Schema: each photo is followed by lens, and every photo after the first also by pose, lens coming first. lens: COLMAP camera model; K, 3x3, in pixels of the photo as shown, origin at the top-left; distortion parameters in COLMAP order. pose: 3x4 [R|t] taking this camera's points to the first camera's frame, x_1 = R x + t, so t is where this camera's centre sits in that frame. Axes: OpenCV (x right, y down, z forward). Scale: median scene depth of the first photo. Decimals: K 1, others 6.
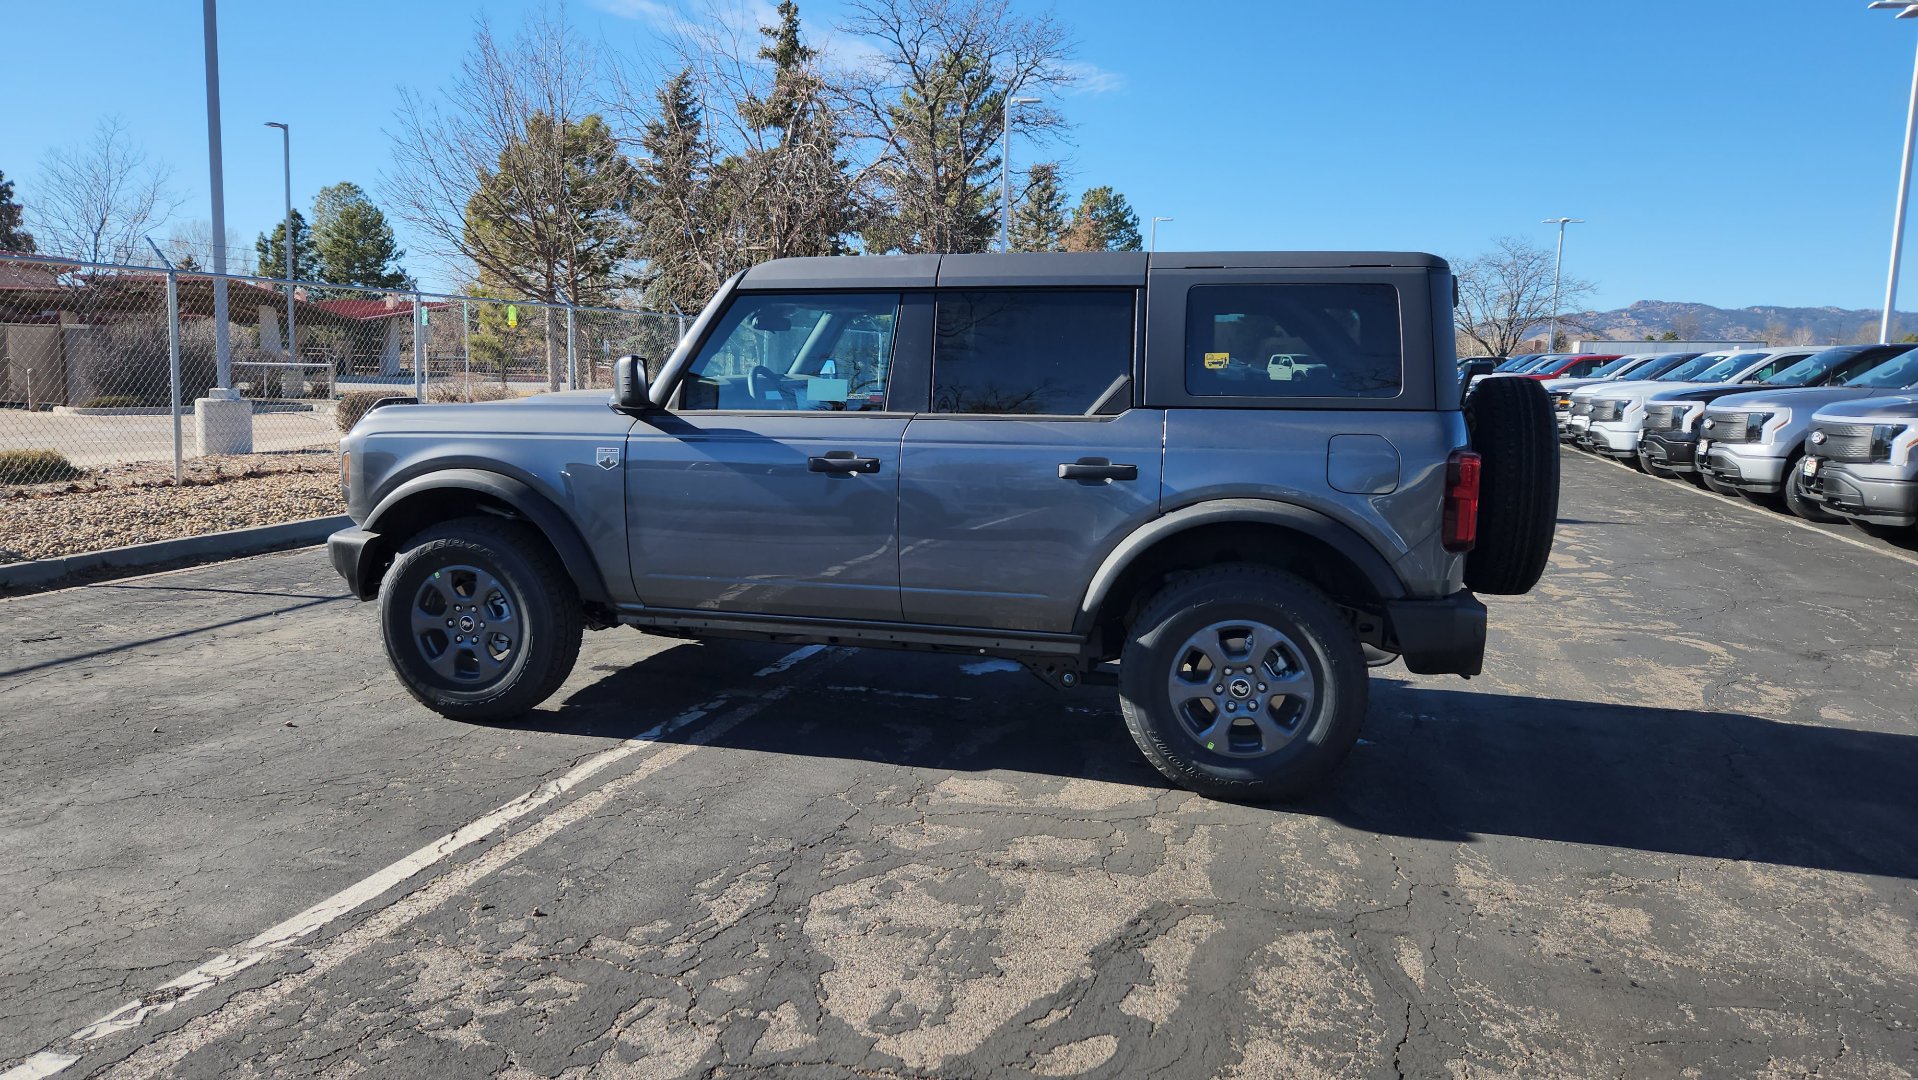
lens RADIAL K [[1275.6, 0, 956.7], [0, 1275.6, 512.2], [0, 0, 1]] dist [0.075838, -0.060719]
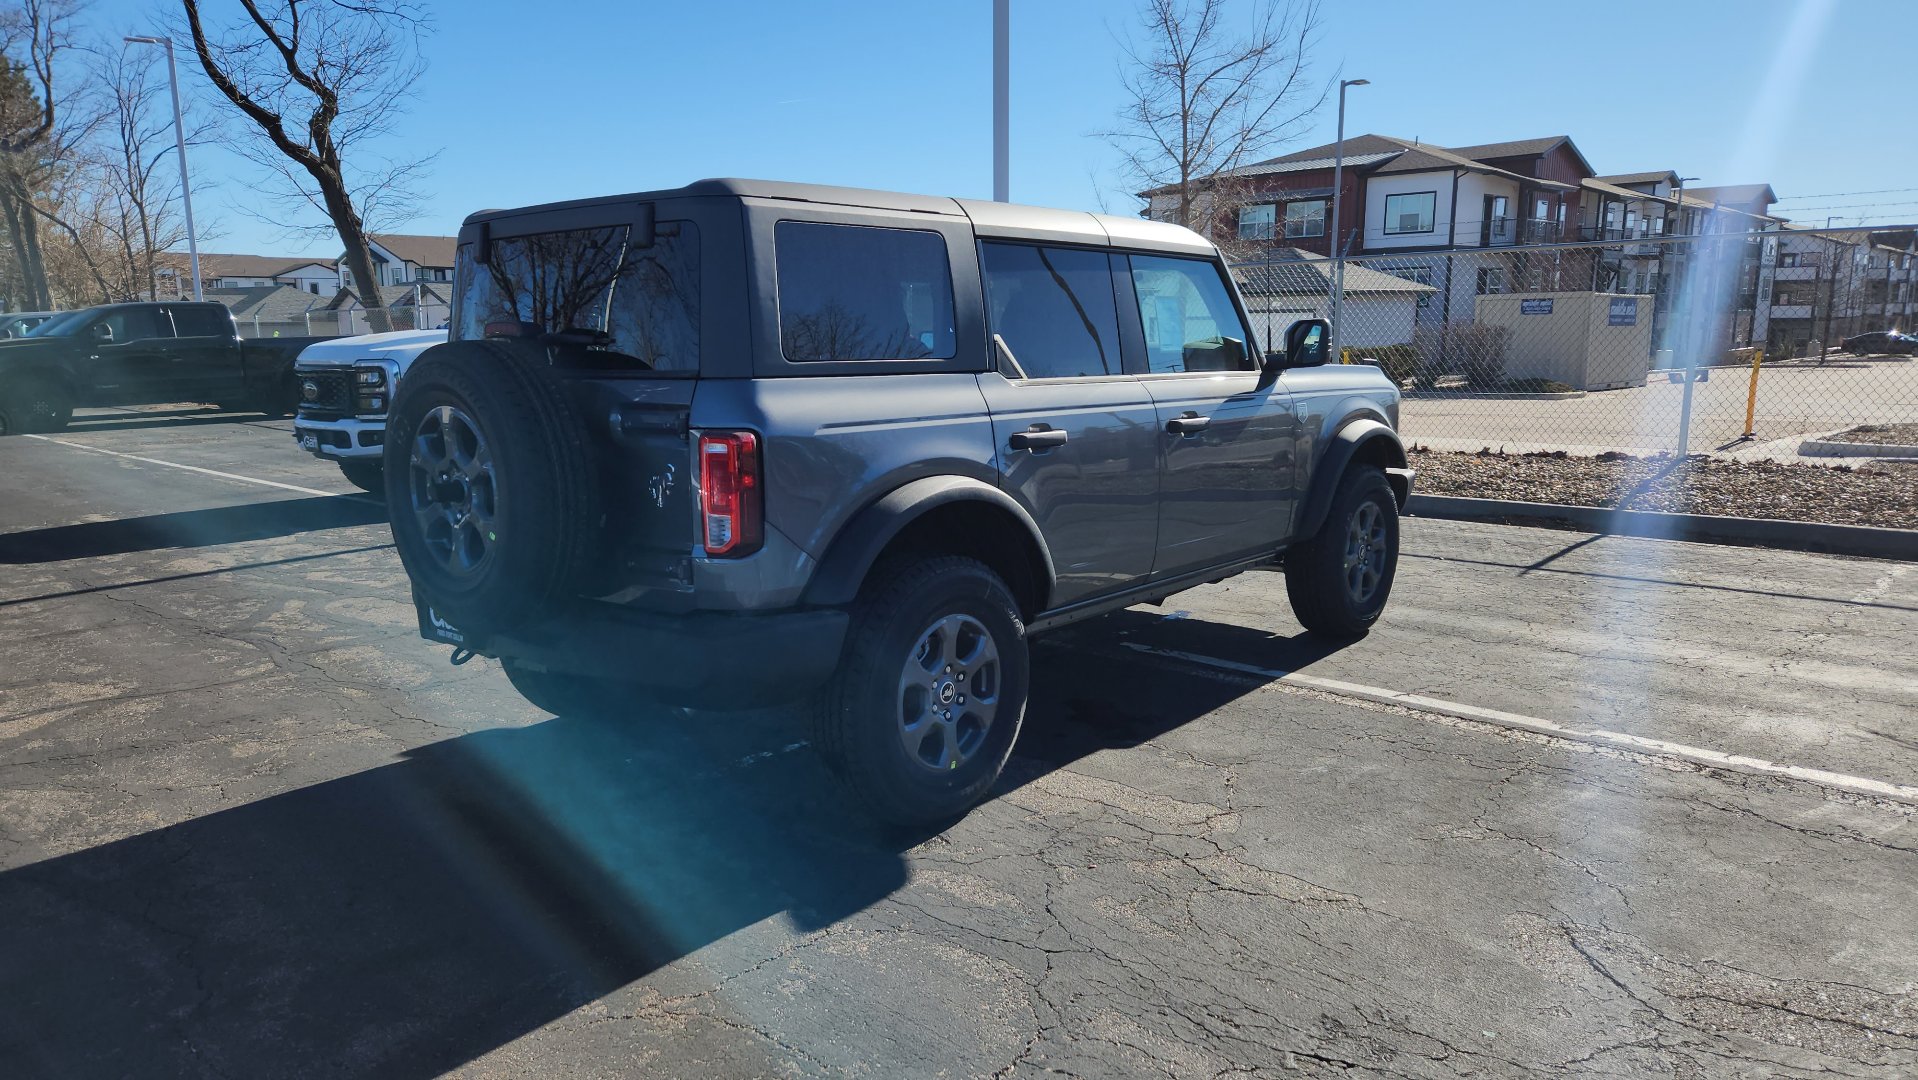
lens RADIAL K [[1276.5, 0, 915.2], [0, 1276.5, 551.7], [0, 0, 1]] dist [0.076725, -0.059814]
pose [[-0.471001, 0.133777, -0.871930, 1.089057], [-0.097756, 0.974431, 0.202309, -0.180793], [0.876700, 0.180524, -0.445880, 1.769222]]
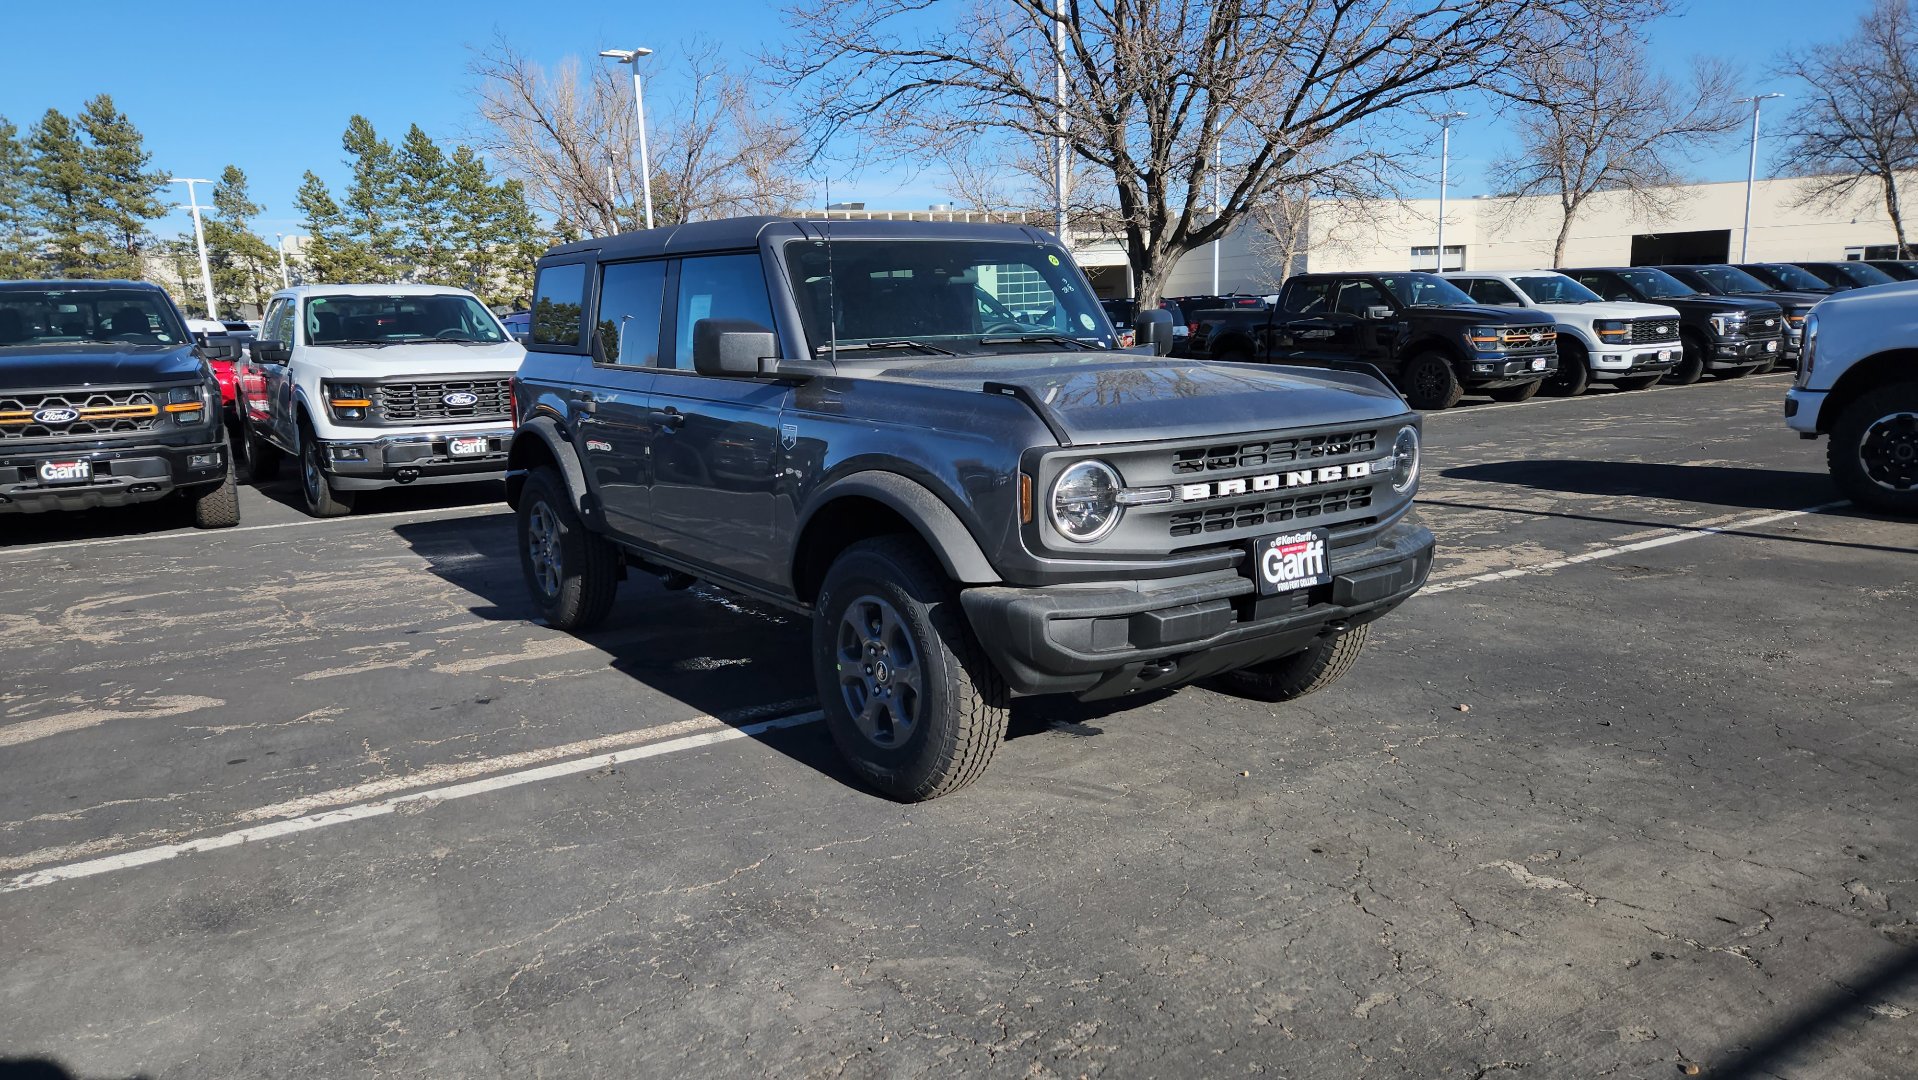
lens RADIAL K [[1276.5, 0, 915.2], [0, 1276.5, 551.7], [0, 0, 1]] dist [0.076725, -0.059814]
pose [[-0.746862, -0.120743, 0.653925, -0.937222], [0.088117, 0.956736, 0.277295, -0.273259], [-0.659114, 0.264723, -0.703910, 2.165116]]
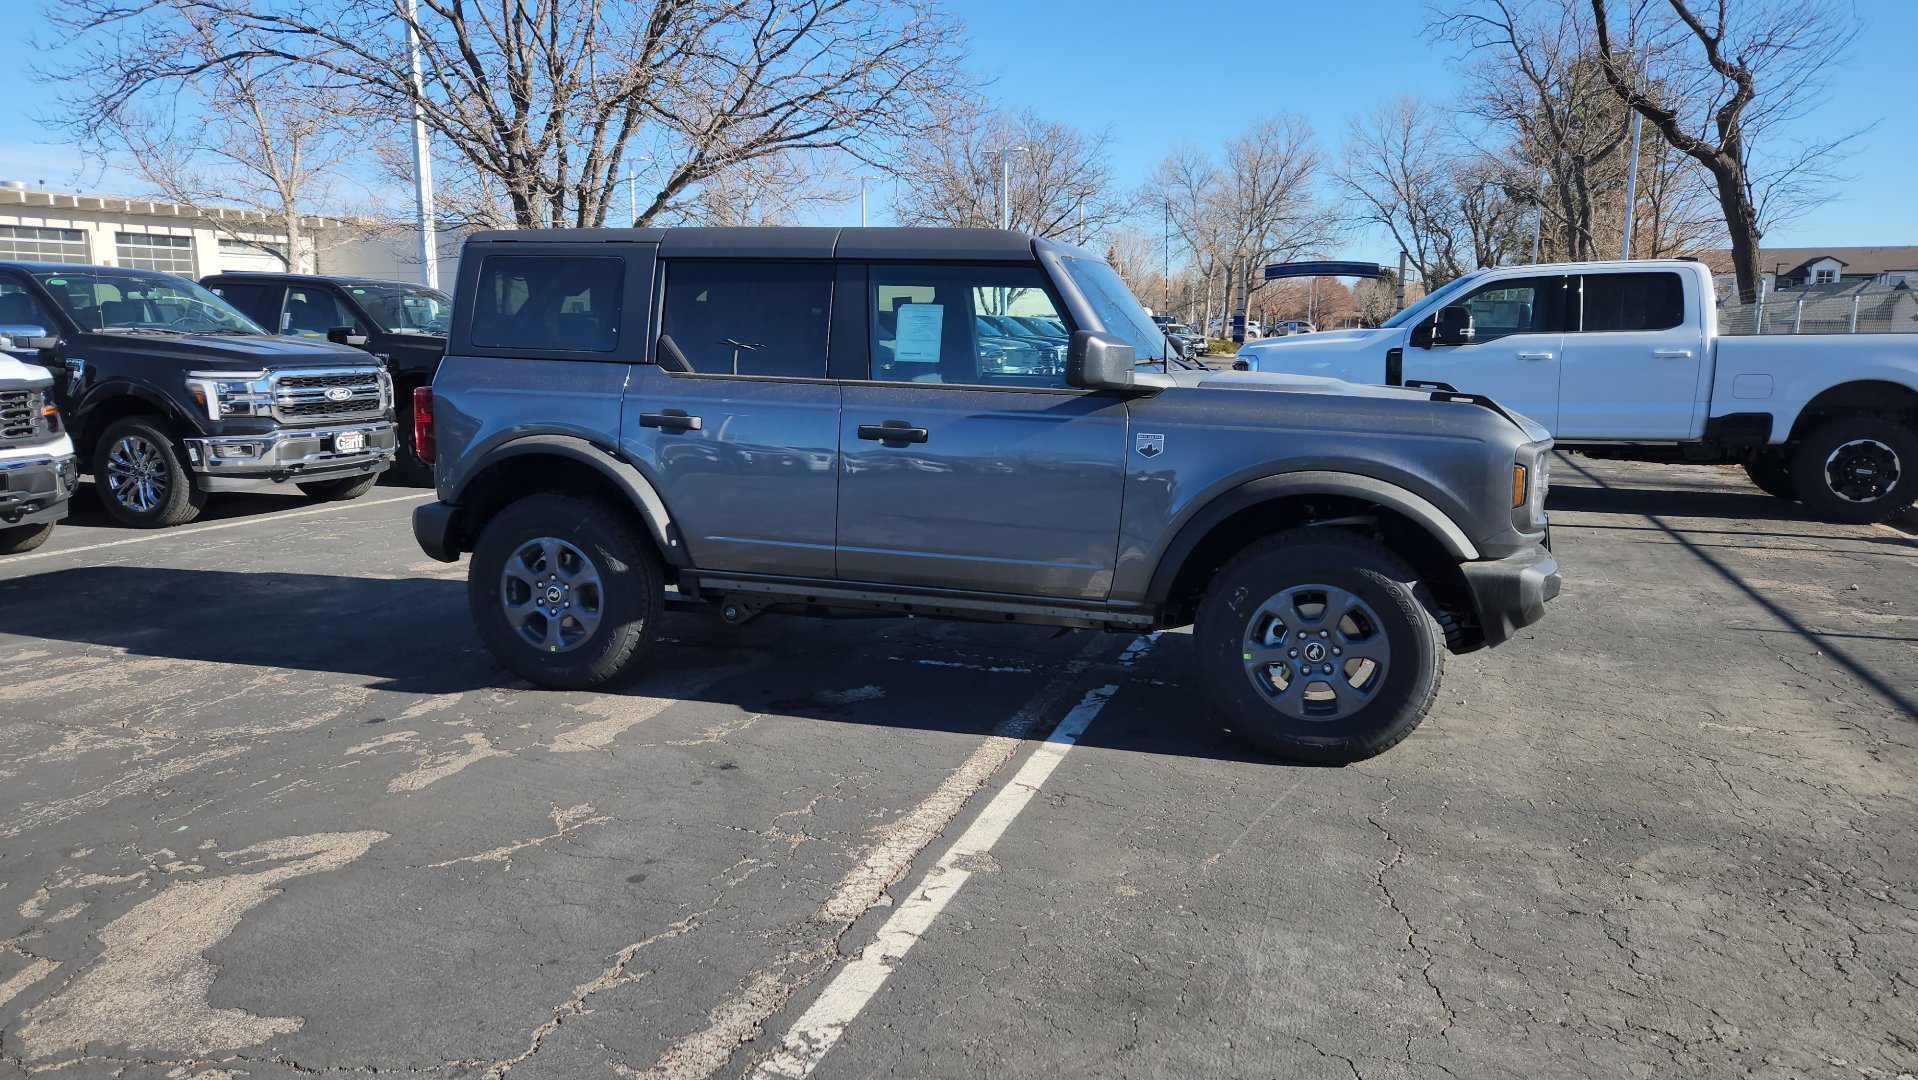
lens RADIAL K [[1274.3, 0, 927.0], [0, 1274.3, 528.8], [0, 0, 1]] dist [0.072560, -0.057943]
pose [[-0.997252, -0.042445, 0.060714, -0.098078], [-0.024835, 0.963708, 0.265799, -0.298559], [-0.069793, 0.263561, -0.962115, 2.532407]]
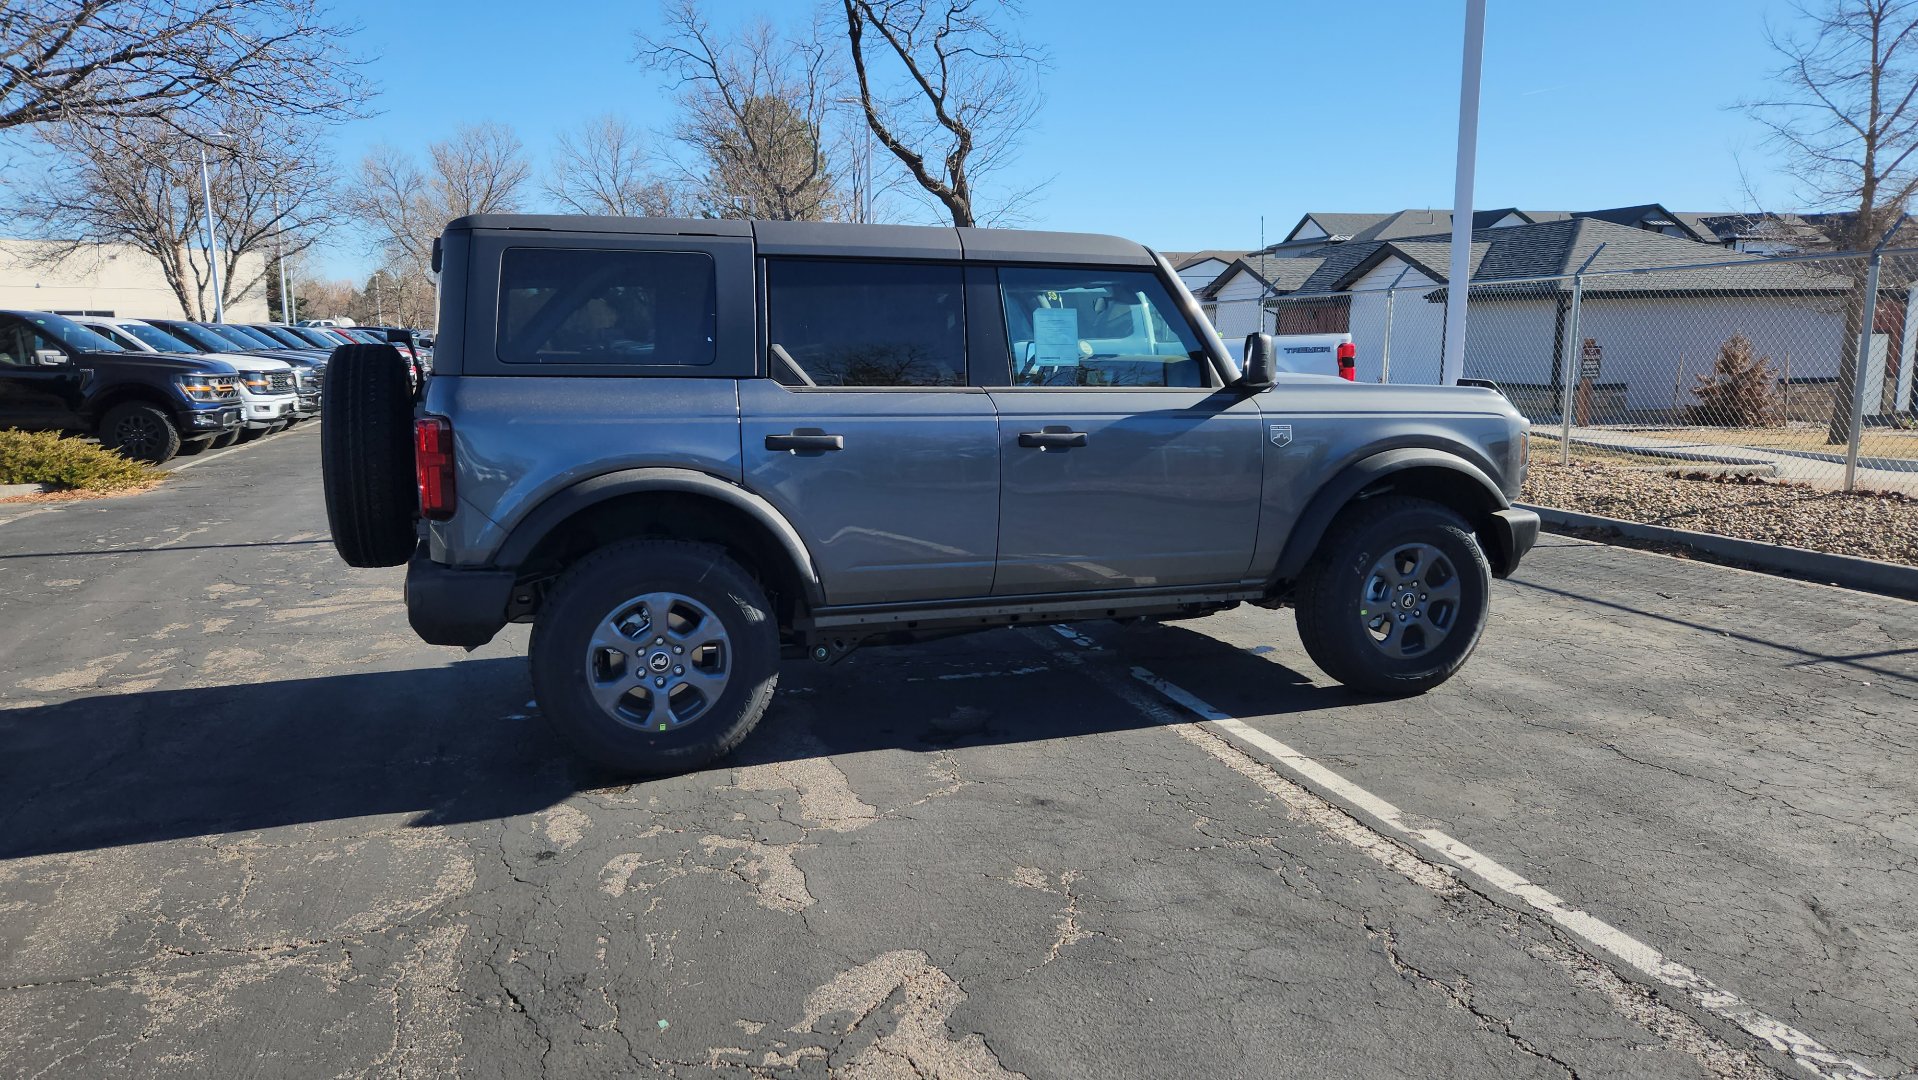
lens RADIAL K [[1272.8, 0, 919.0], [0, 1272.8, 532.9], [0, 0, 1]] dist [0.071306, -0.061118]
pose [[-0.854413, 0.056431, -0.516521, 0.654697], [-0.074284, 0.970607, 0.228919, -0.247179], [0.514257, 0.233961, -0.825107, 2.307979]]
